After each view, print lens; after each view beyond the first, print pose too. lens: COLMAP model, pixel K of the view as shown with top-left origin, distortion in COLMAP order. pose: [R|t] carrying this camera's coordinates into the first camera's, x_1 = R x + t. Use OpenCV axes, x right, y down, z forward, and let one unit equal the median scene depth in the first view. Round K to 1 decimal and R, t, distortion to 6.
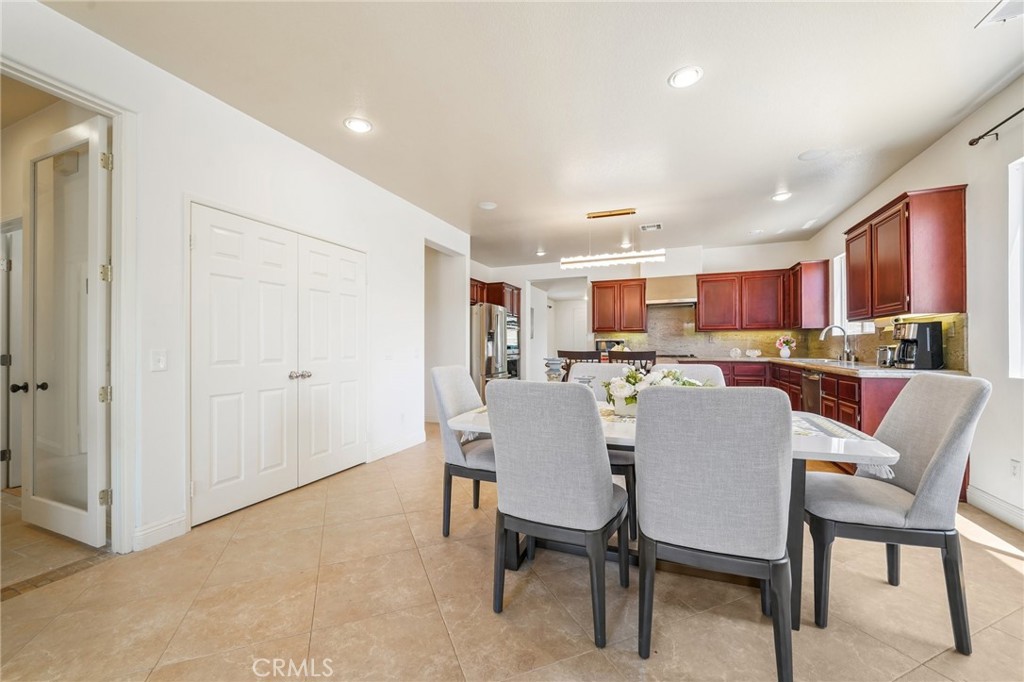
lens RADIAL K [[391.3, 0, 501.0], [0, 391.3, 340.6], [0, 0, 1]] dist [-0.014119, 0.000895]
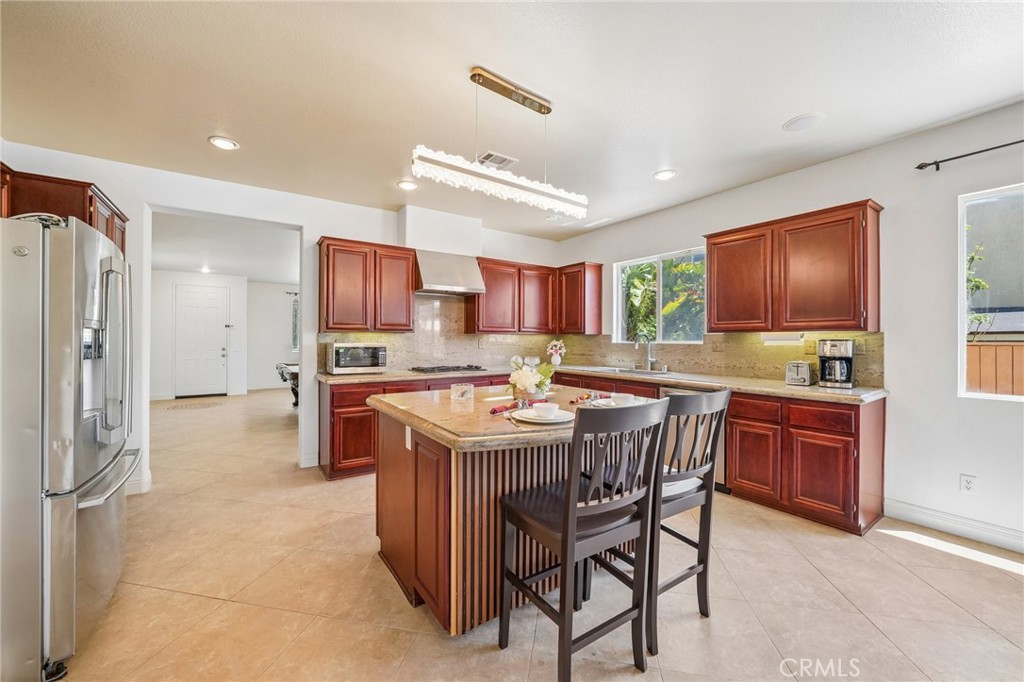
lens RADIAL K [[391.3, 0, 503.6], [0, 391.3, 341.0], [0, 0, 1]] dist [-0.014119, 0.000895]
pose [[0.538877, -0.001710, 0.842383, -0.103114], [-0.014933, 0.999821, 0.011583, -0.021656], [-0.842252, -0.018821, 0.538755, 0.611800]]
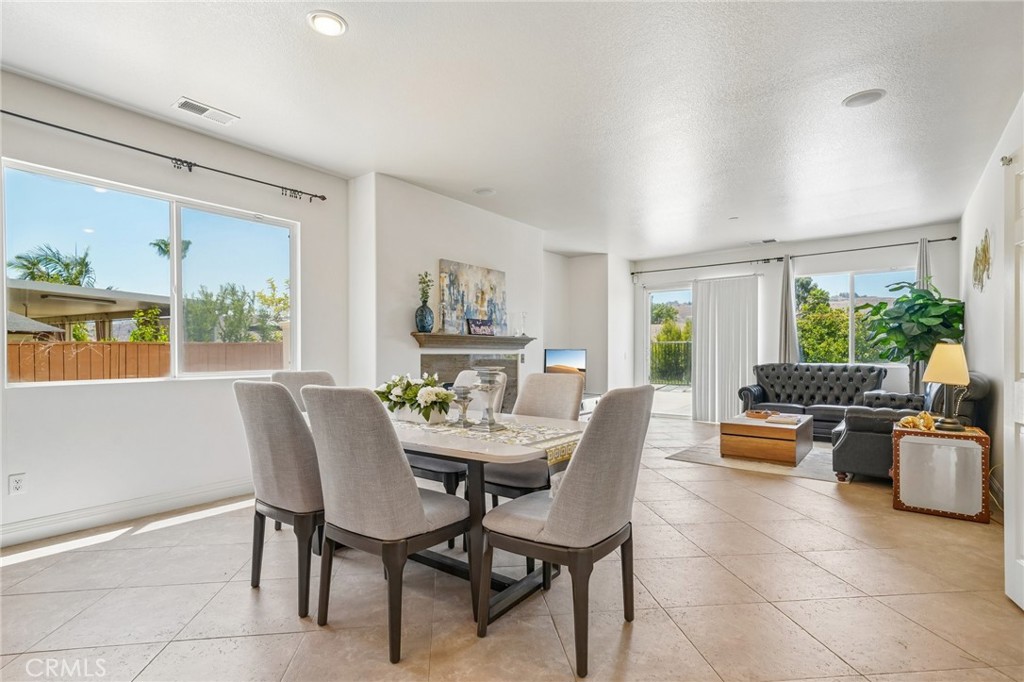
lens RADIAL K [[498.6, 0, 511.6], [0, 498.6, 362.2], [0, 0, 1]] dist [0.014276, 0.000140]
pose [[-0.969543, -0.004466, 0.244881, -0.066859], [-0.004021, 0.999989, 0.002318, 0.011410], [-0.244889, 0.001263, -0.969550, 0.780091]]
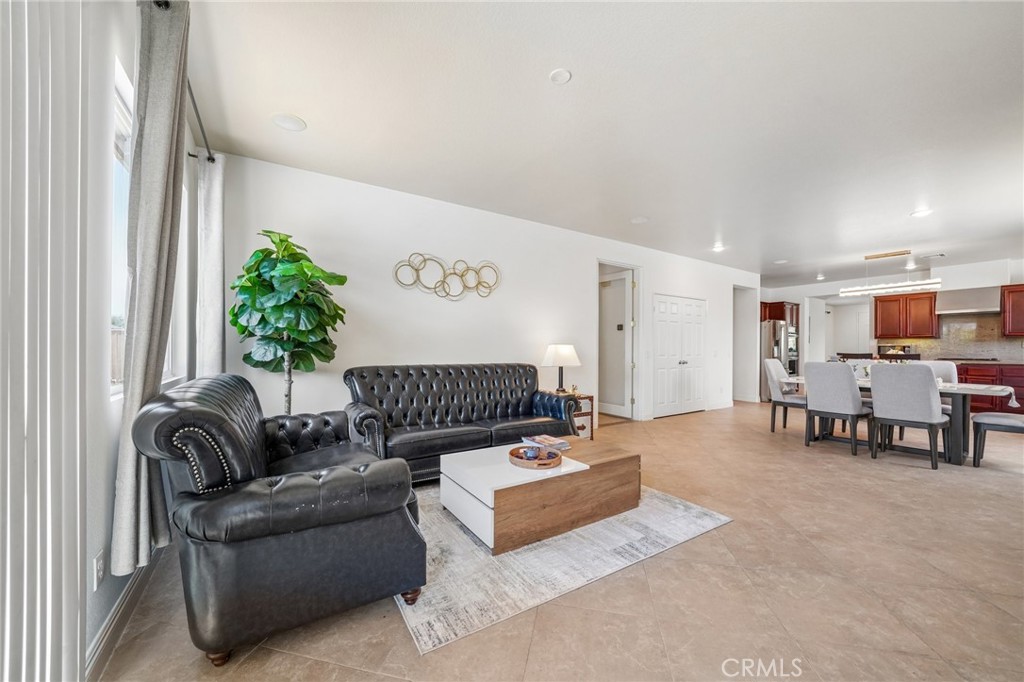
lens RADIAL K [[370.3, 0, 504.8], [0, 370.3, 346.8], [0, 0, 1]] dist [-0.020258, 0.001335]
pose [[0.826919, 0.004629, -0.562302, -0.095450], [0.001714, 0.999941, 0.010752, -0.012387], [0.562318, -0.009855, 0.826862, -0.677615]]
